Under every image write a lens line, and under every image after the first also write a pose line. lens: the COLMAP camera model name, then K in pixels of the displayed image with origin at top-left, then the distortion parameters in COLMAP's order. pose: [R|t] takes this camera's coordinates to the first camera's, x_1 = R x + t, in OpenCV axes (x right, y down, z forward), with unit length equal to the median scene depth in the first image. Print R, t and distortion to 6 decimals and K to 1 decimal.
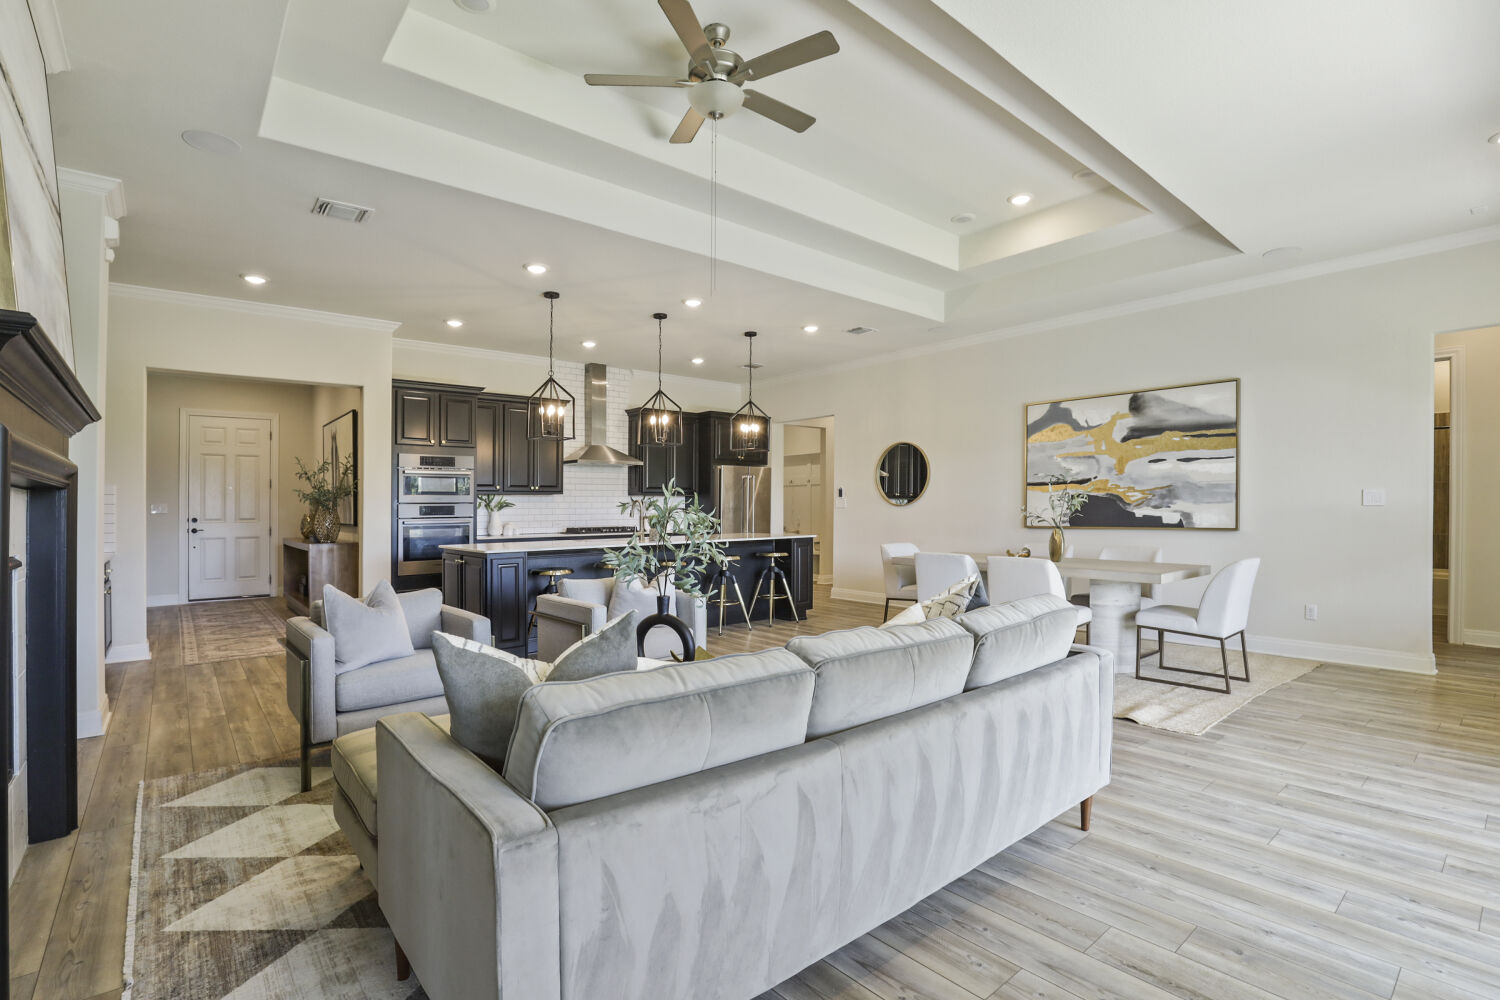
lens RADIAL K [[687.6, 0, 747.6], [0, 687.6, 511.0], [0, 0, 1]] dist [-0.030385, 0.002687]
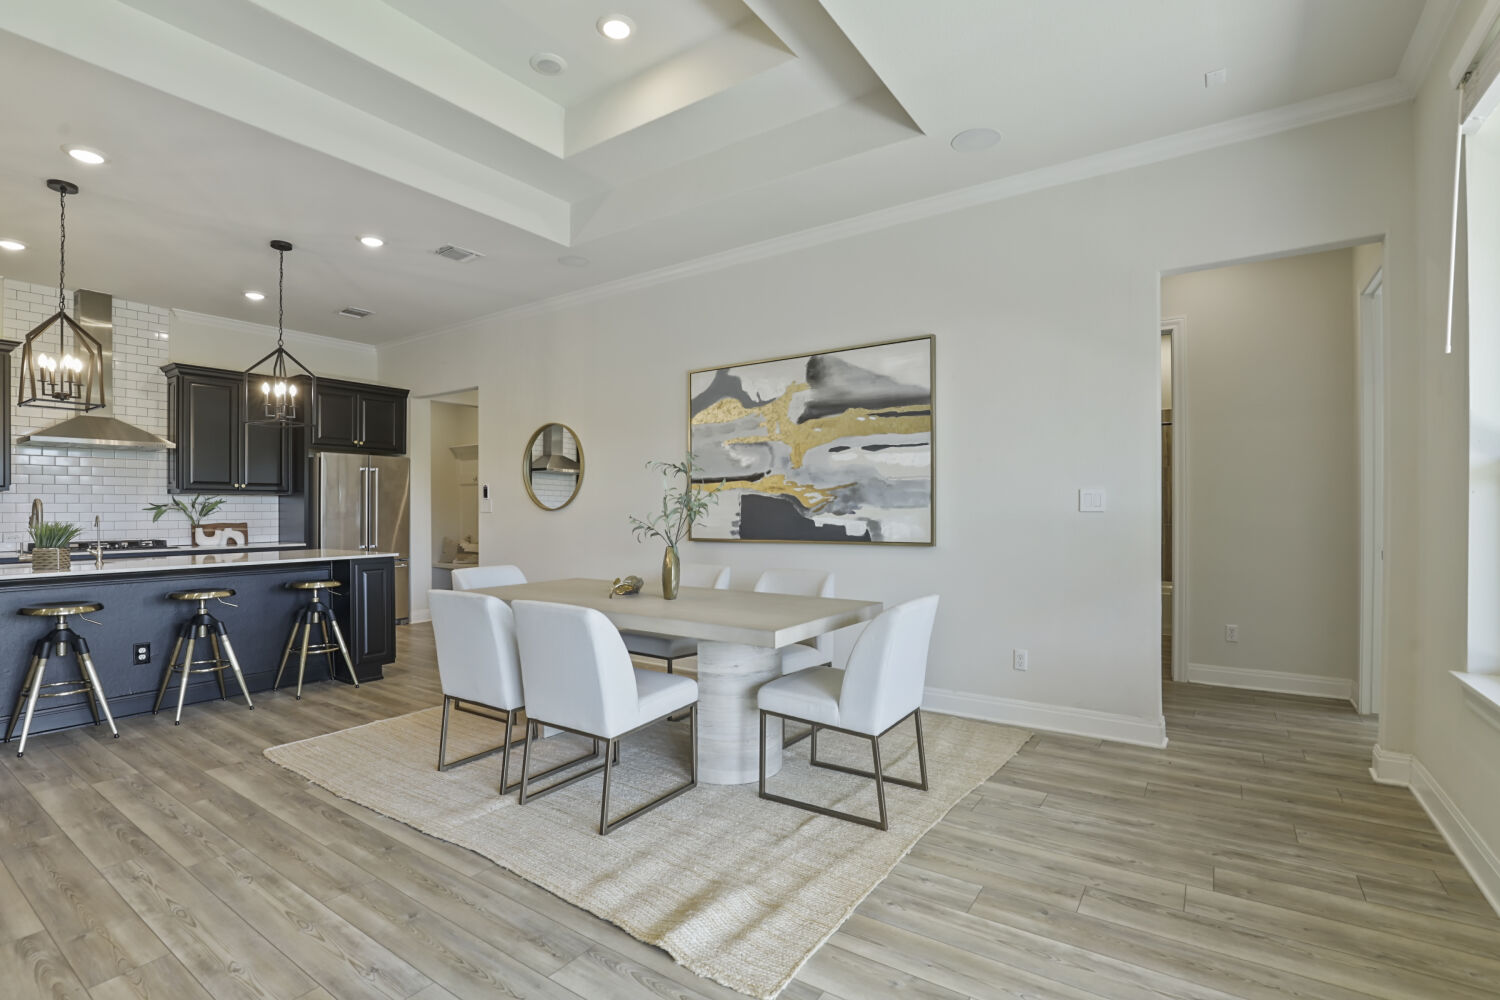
lens RADIAL K [[687.6, 0, 747.1], [0, 687.6, 506.5], [0, 0, 1]] dist [-0.030385, 0.002687]
pose [[0.962506, 0.003304, 0.271242, 0.302182], [-0.000283, 0.999938, -0.011175, -0.004561], [-0.271262, 0.010679, 0.962446, 0.316351]]
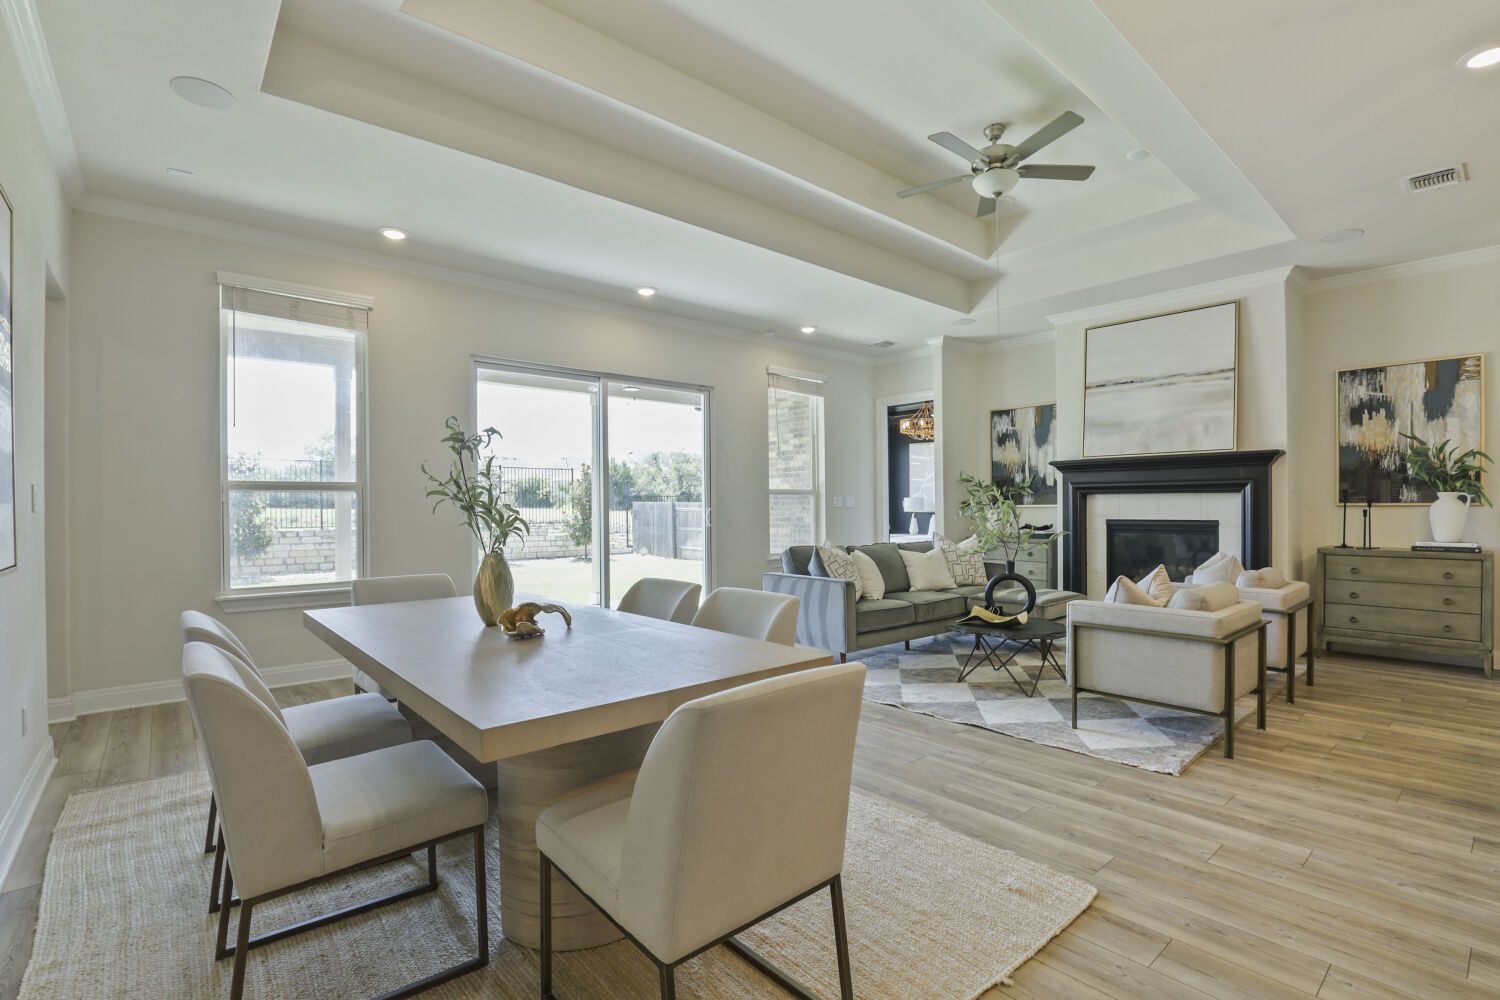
lens RADIAL K [[687.6, 0, 748.6], [0, 687.6, 508.4], [0, 0, 1]] dist [-0.030385, 0.002687]
pose [[-0.999844, 0.011686, -0.013281, 0.247298], [0.011638, 0.999925, 0.003743, -0.004233], [0.013324, 0.003588, -0.999905, 1.299773]]
